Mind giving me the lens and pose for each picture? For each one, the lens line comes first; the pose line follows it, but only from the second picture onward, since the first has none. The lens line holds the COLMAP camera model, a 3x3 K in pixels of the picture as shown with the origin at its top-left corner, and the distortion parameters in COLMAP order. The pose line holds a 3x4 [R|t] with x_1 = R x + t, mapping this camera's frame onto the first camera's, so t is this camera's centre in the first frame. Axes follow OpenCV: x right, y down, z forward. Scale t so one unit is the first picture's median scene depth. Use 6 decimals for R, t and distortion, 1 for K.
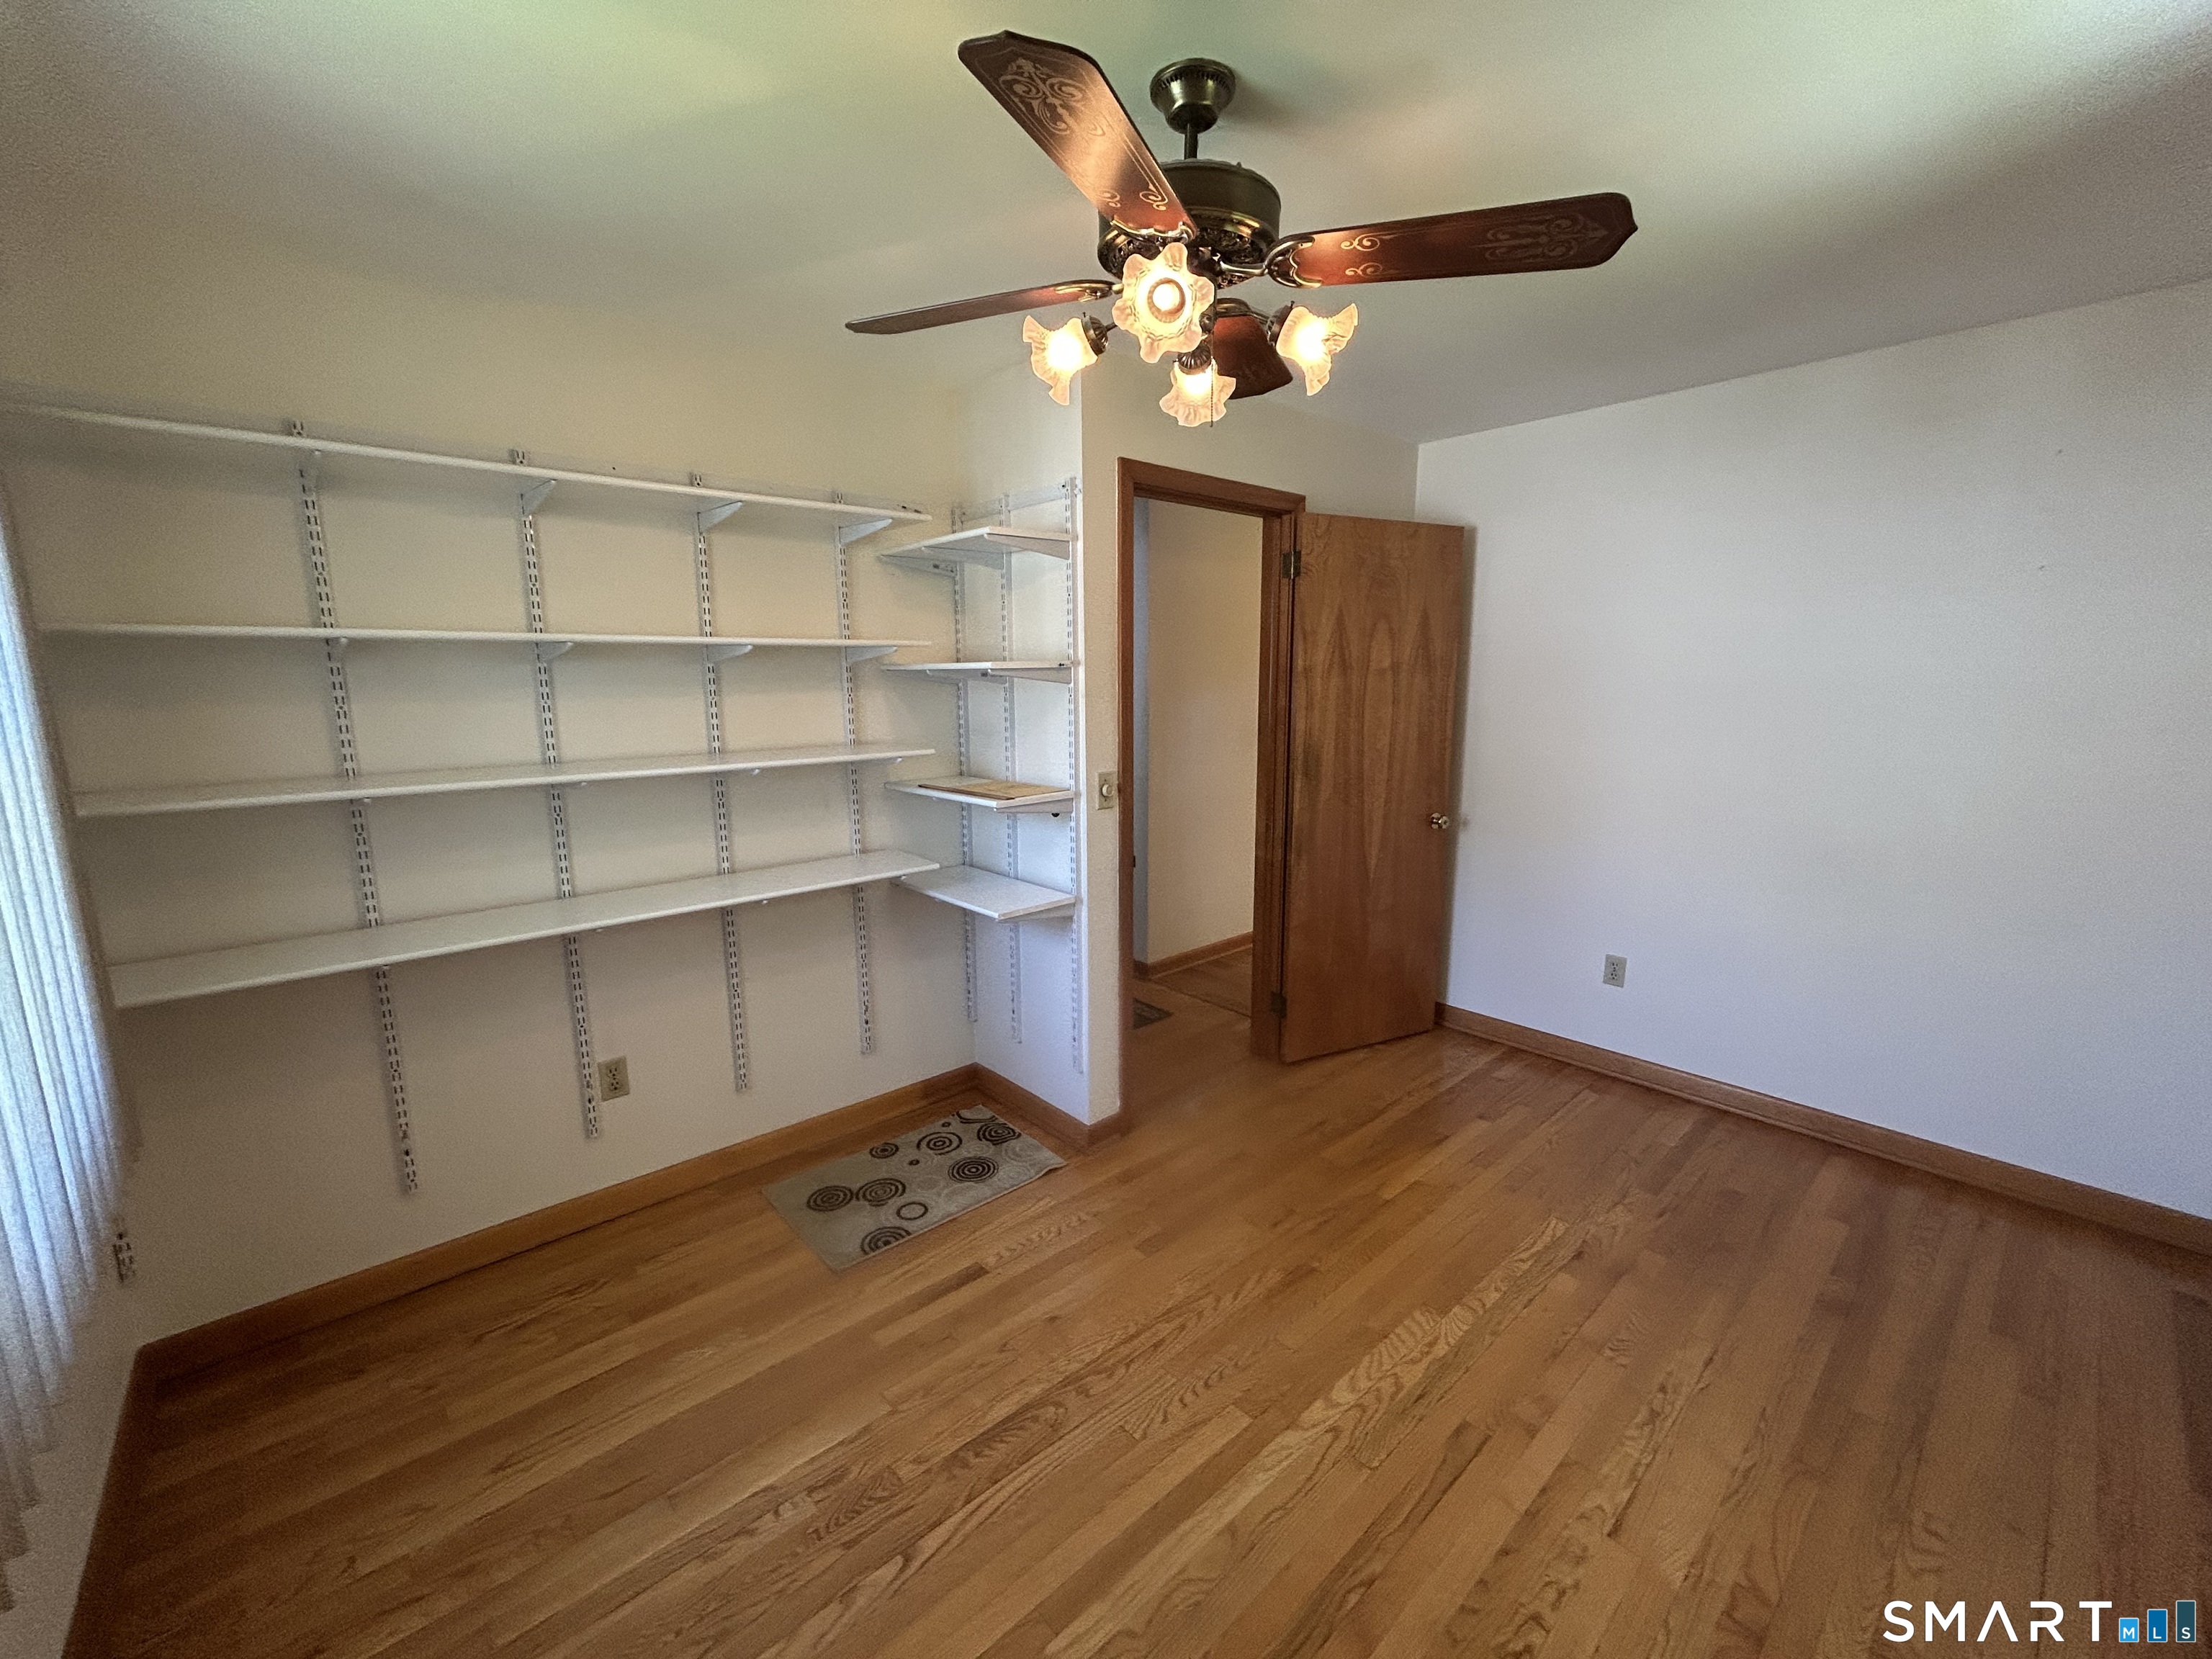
lens RADIAL K [[894.5, 0, 1106.0], [0, 894.5, 829.0], [0, 0, 1]] dist [-0.001136, 0.000598]
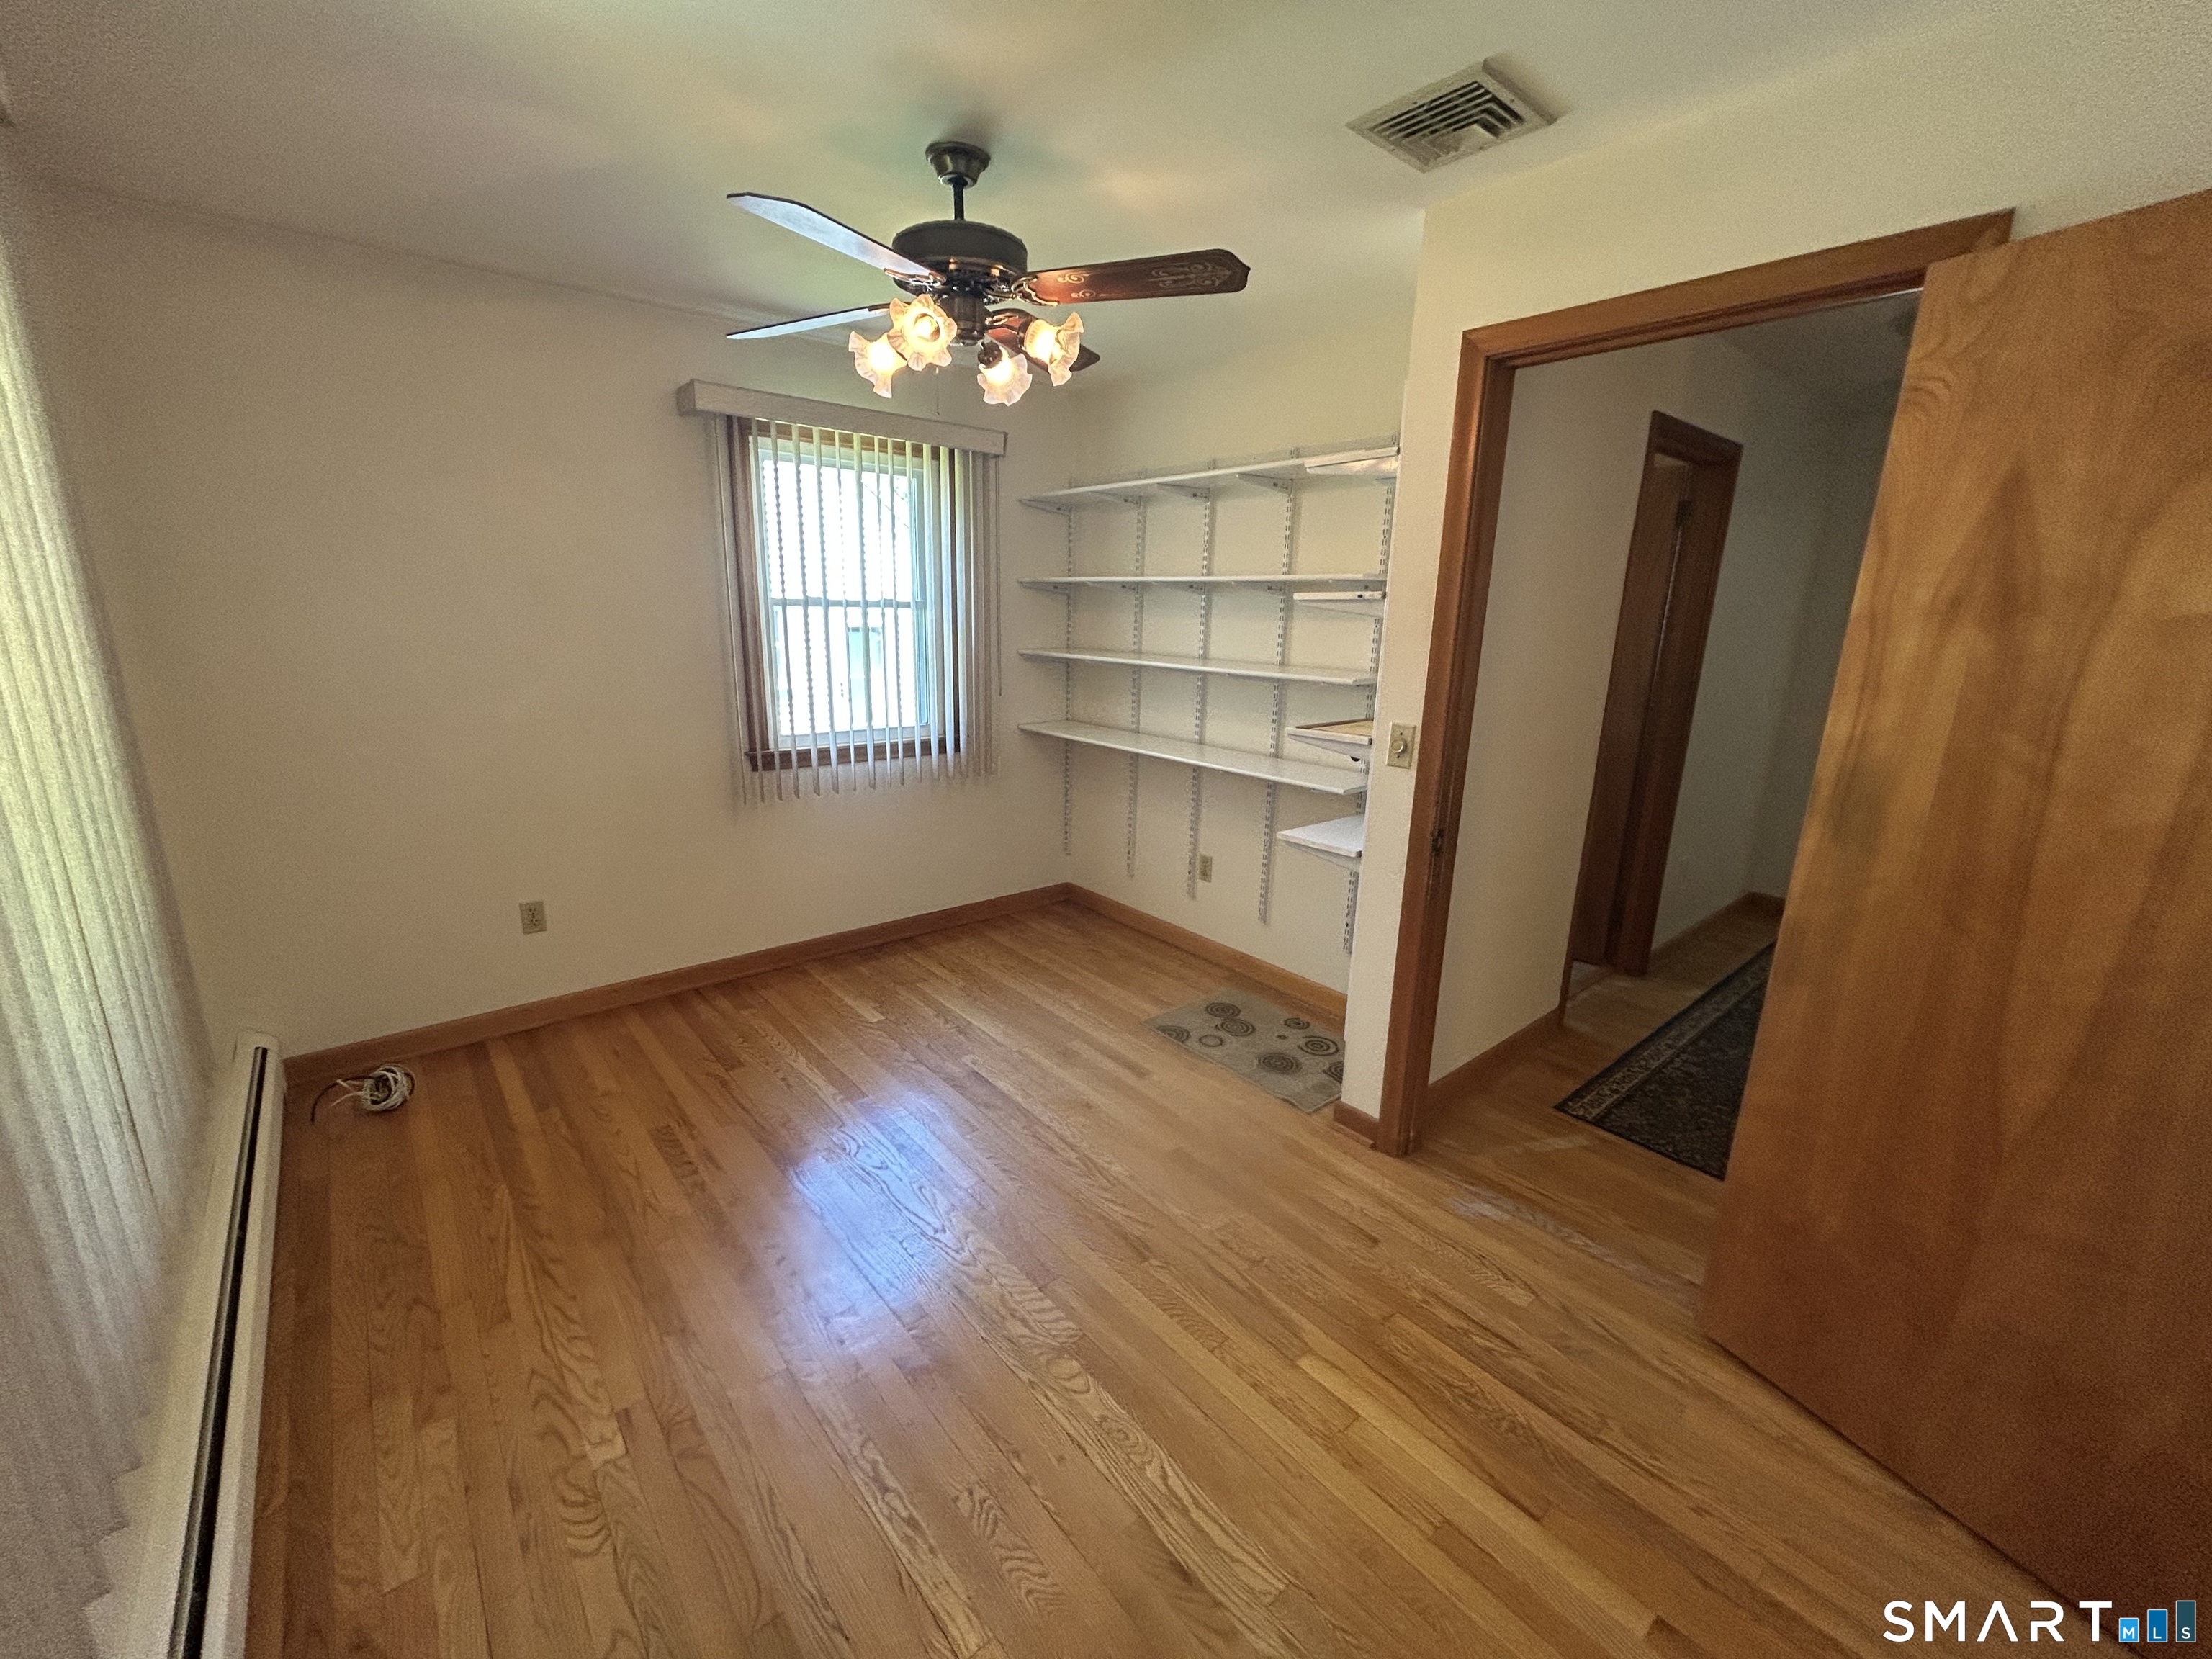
lens RADIAL K [[894.5, 0, 1109.6], [0, 894.5, 830.4], [0, 0, 1]] dist [-0.001136, 0.000598]
pose [[-0.027333, 0.253899, -0.966844, 1.001410], [-0.190299, 0.948196, 0.254382, -0.154459], [0.981346, 0.190943, 0.022400, 0.845666]]
